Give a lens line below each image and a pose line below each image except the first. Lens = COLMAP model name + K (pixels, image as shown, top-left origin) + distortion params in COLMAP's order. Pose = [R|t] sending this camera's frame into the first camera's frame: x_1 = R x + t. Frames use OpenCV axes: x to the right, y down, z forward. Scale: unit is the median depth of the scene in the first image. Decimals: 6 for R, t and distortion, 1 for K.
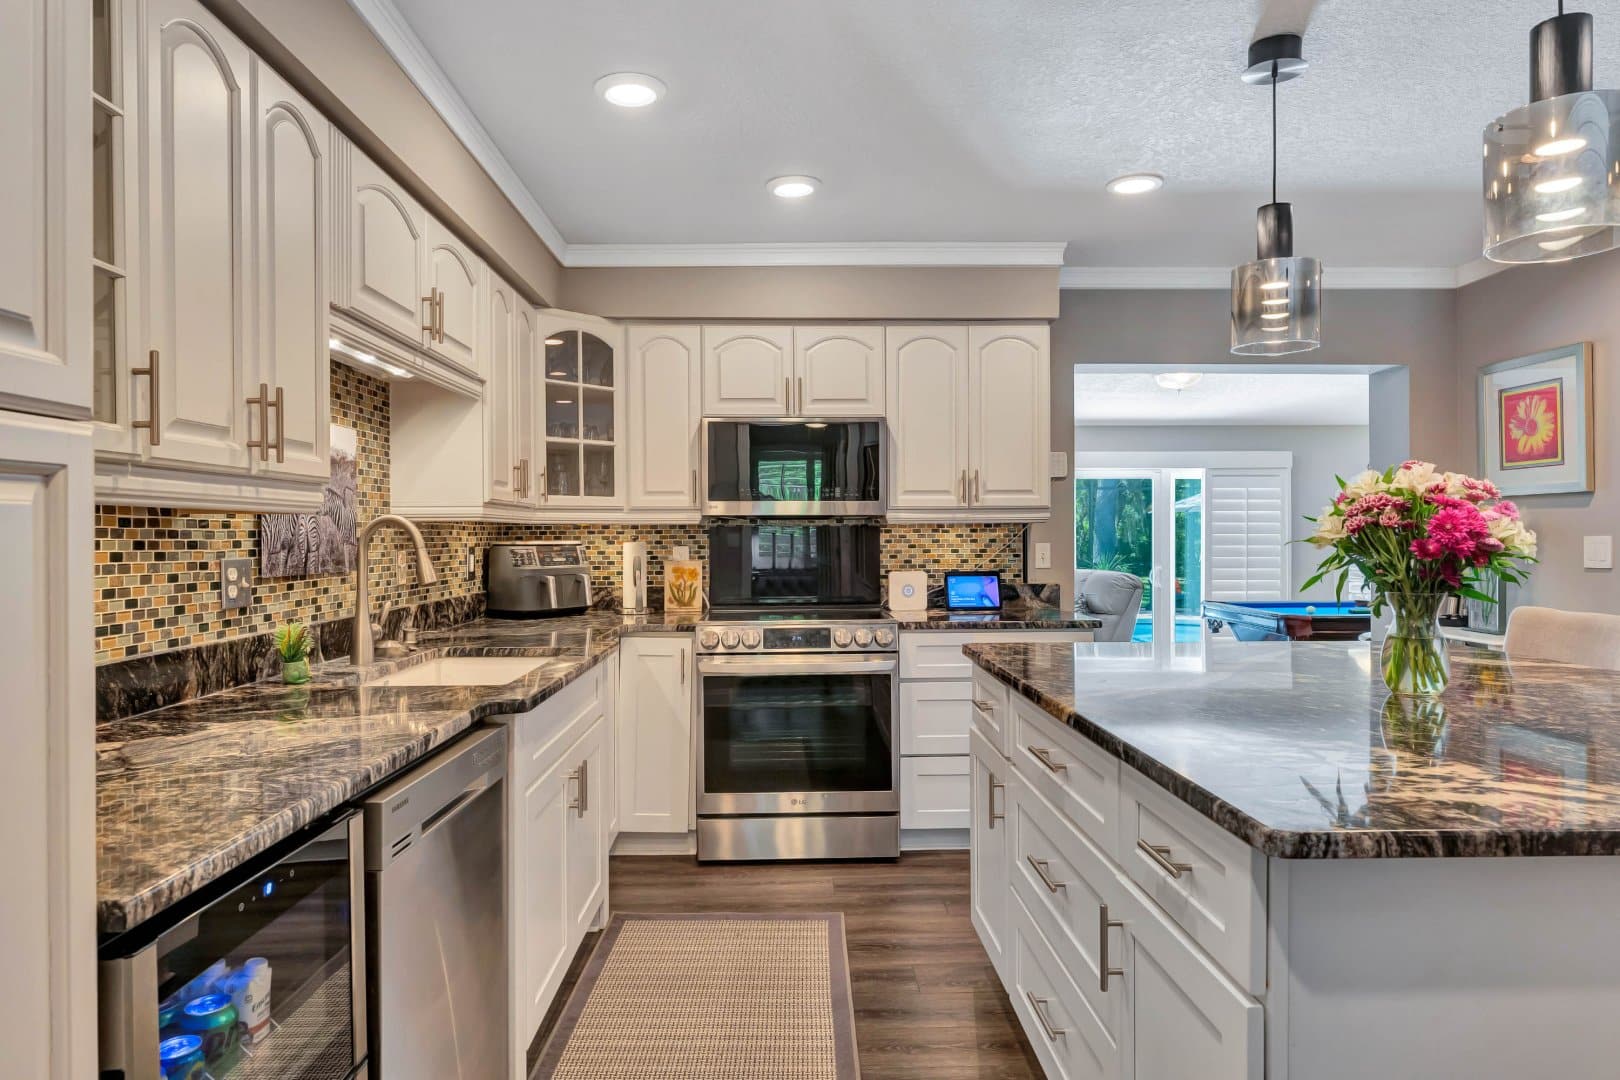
lens RADIAL K [[980.7, 0, 810.0], [0, 980.7, 540.0], [0, 0, 1]] dist [0.000284, -0.000436]
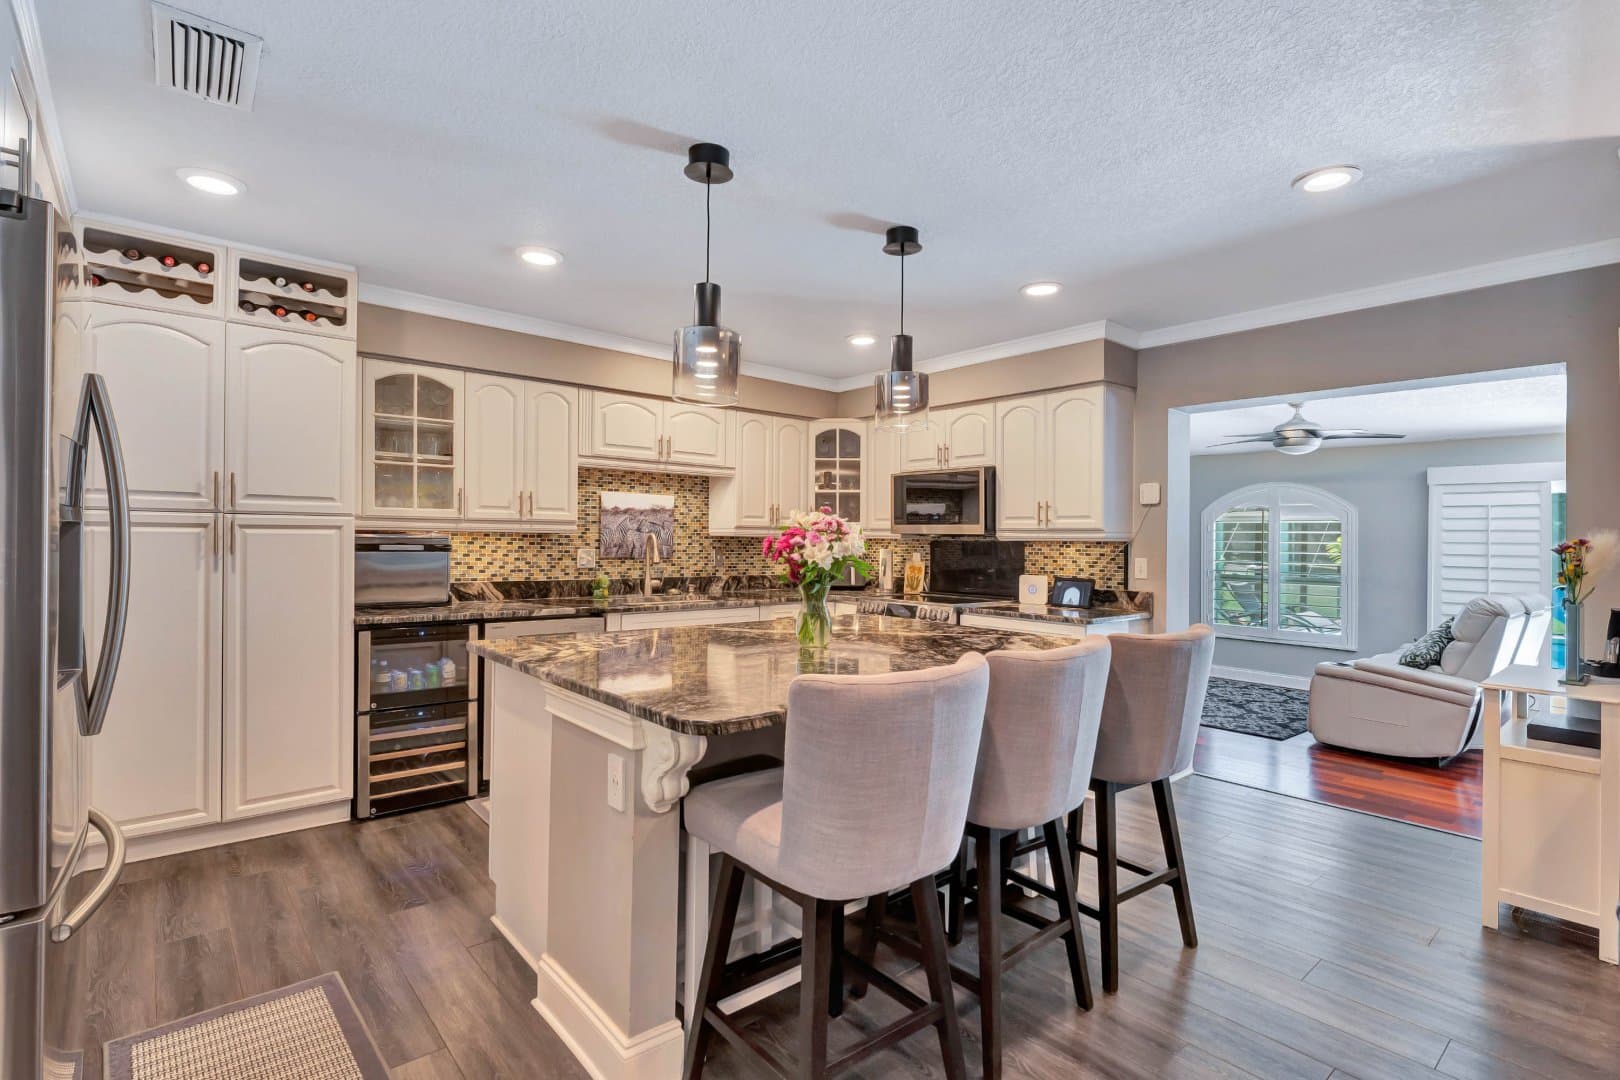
lens RADIAL K [[775.1, 0, 810.0], [0, 775.1, 540.0], [0, 0, 1]] dist [0.005927, 0.000542]
pose [[0.624572, 0.014555, -0.780832, 0.796076], [-0.021590, 0.999766, 0.001366, -0.012937], [0.780669, 0.016005, 0.624740, 0.084740]]
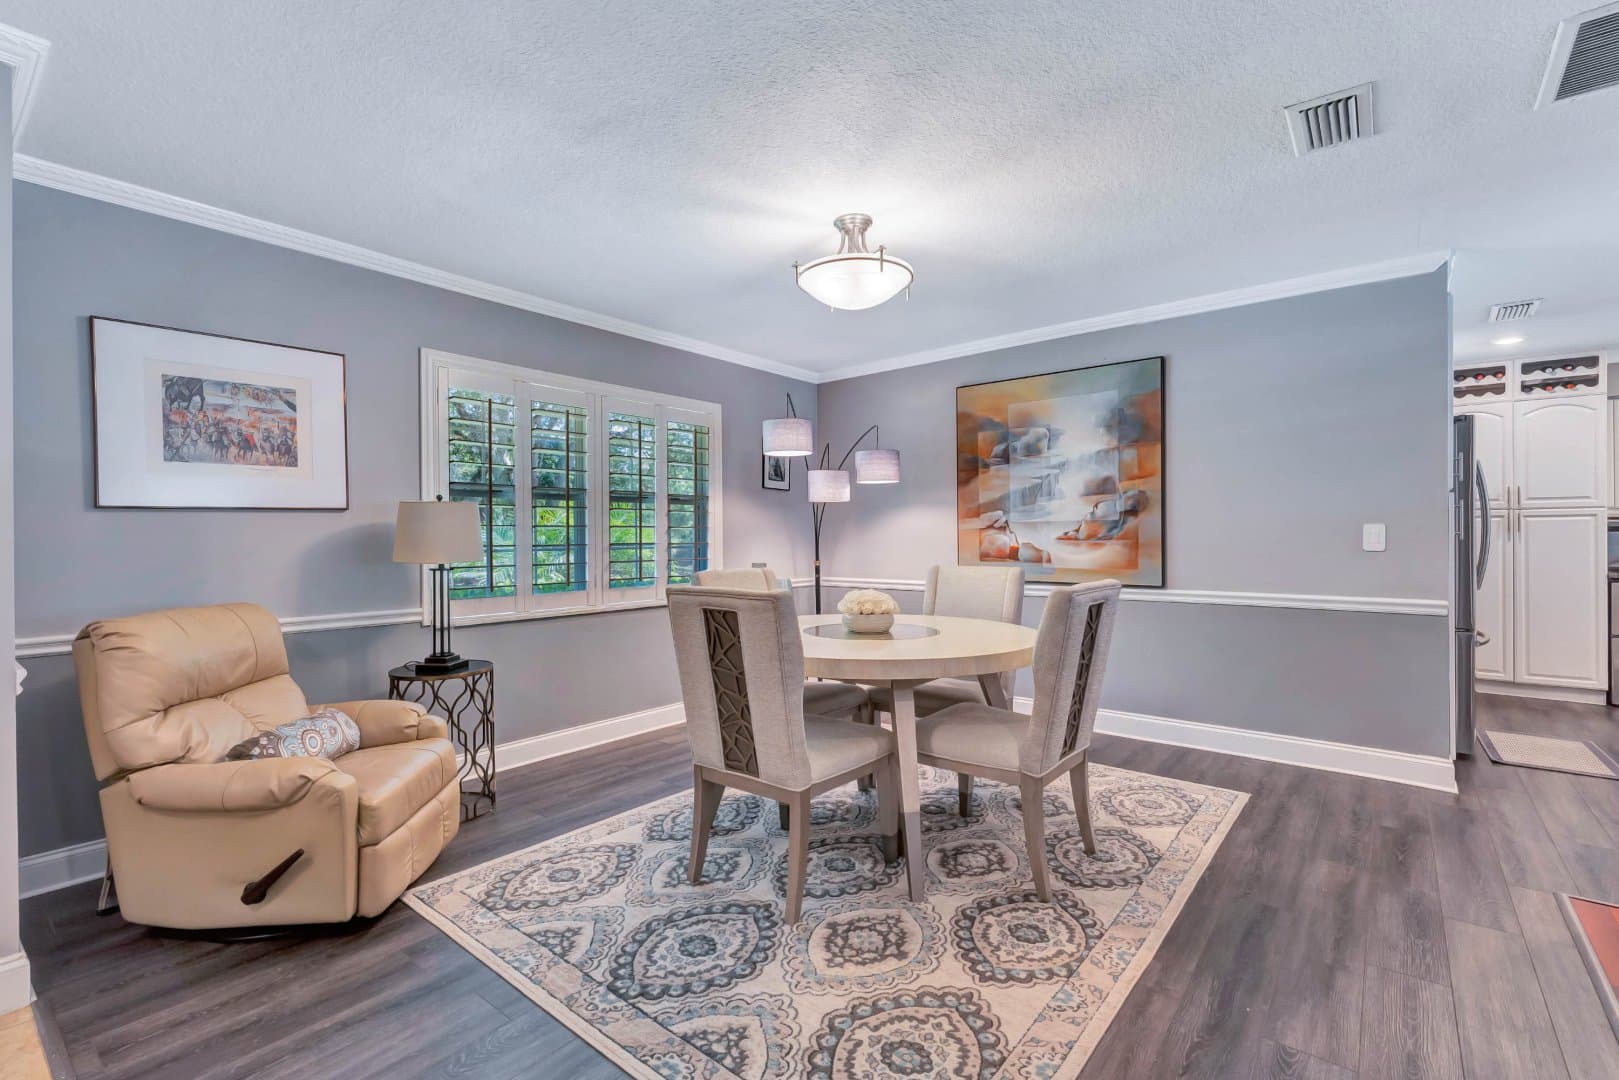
lens RADIAL K [[718.3, 0, 809.5], [0, 718.3, 540.0], [0, 0, 1]] dist [-0.002202, -0.000504]
pose [[-0.633624, 0.018126, -0.773429, 1.581165], [0.005422, 0.999805, 0.018989, -0.003226], [0.773622, 0.007838, -0.633599, -0.044419]]
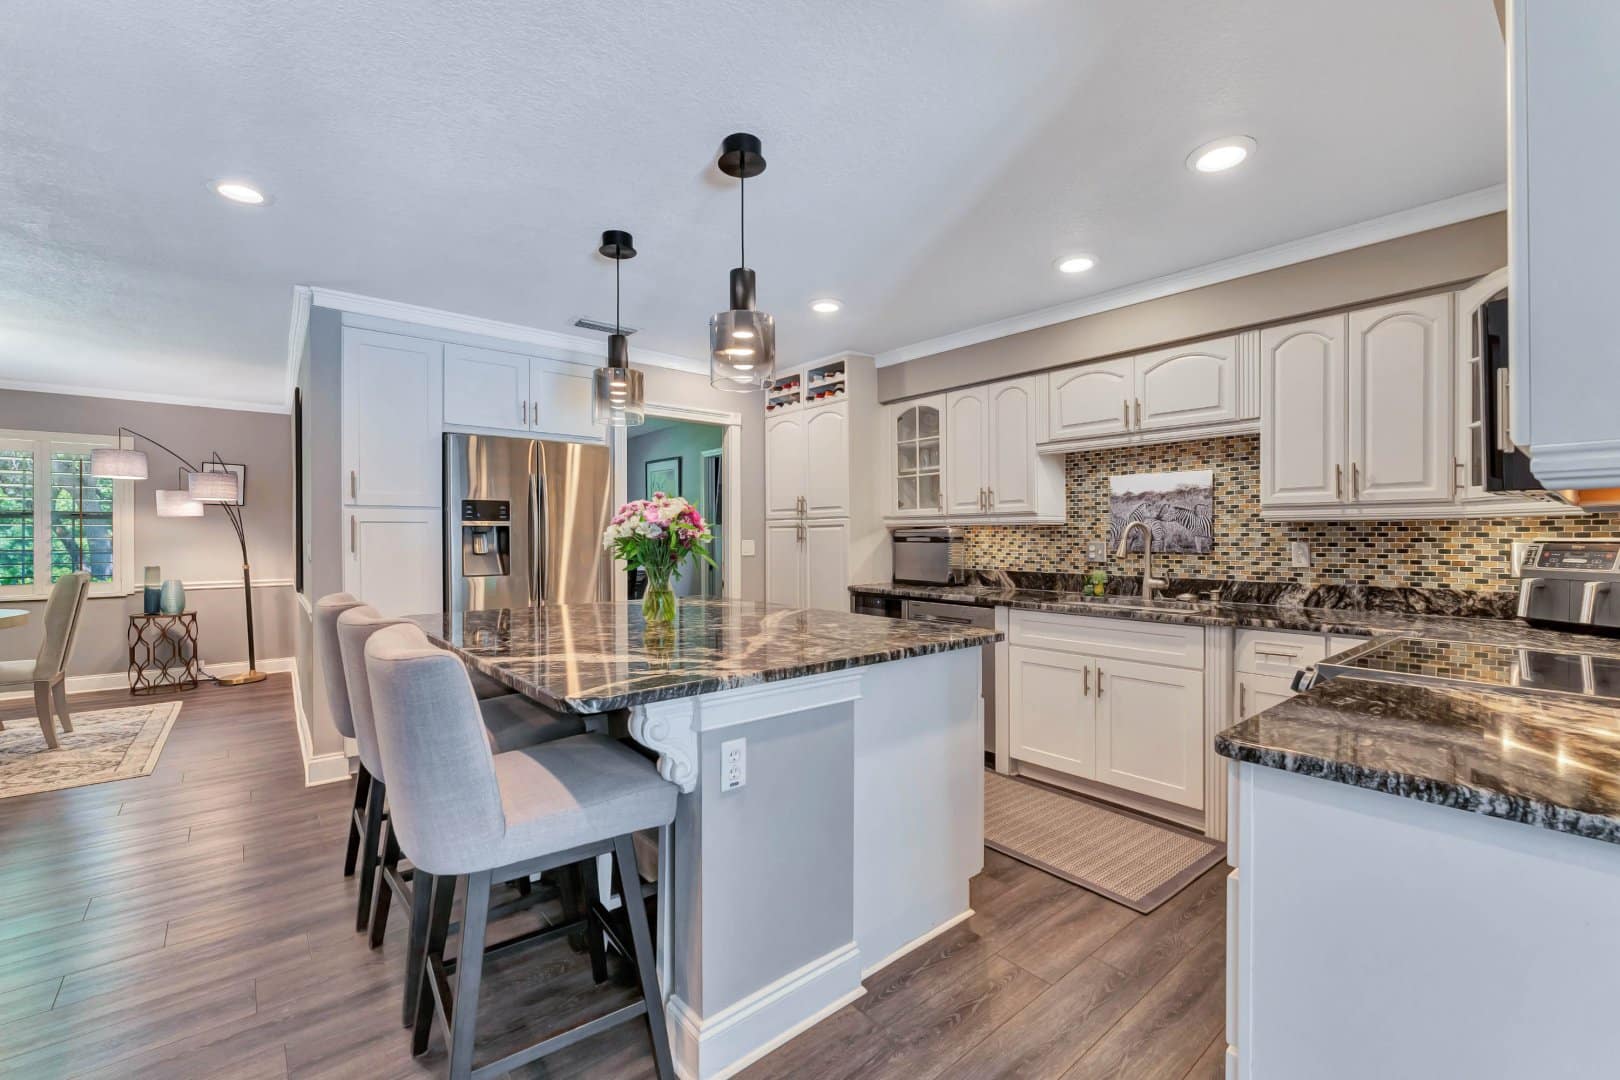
lens RADIAL K [[681.0, 0, 810.0], [0, 681.0, 540.0], [0, 0, 1]] dist [-0.000344, -0.000056]
pose [[-0.779766, 0.015782, -0.625873, 0.566874], [0.006413, 0.999831, 0.017222, -0.010842], [0.626039, 0.009415, -0.779735, 1.031086]]
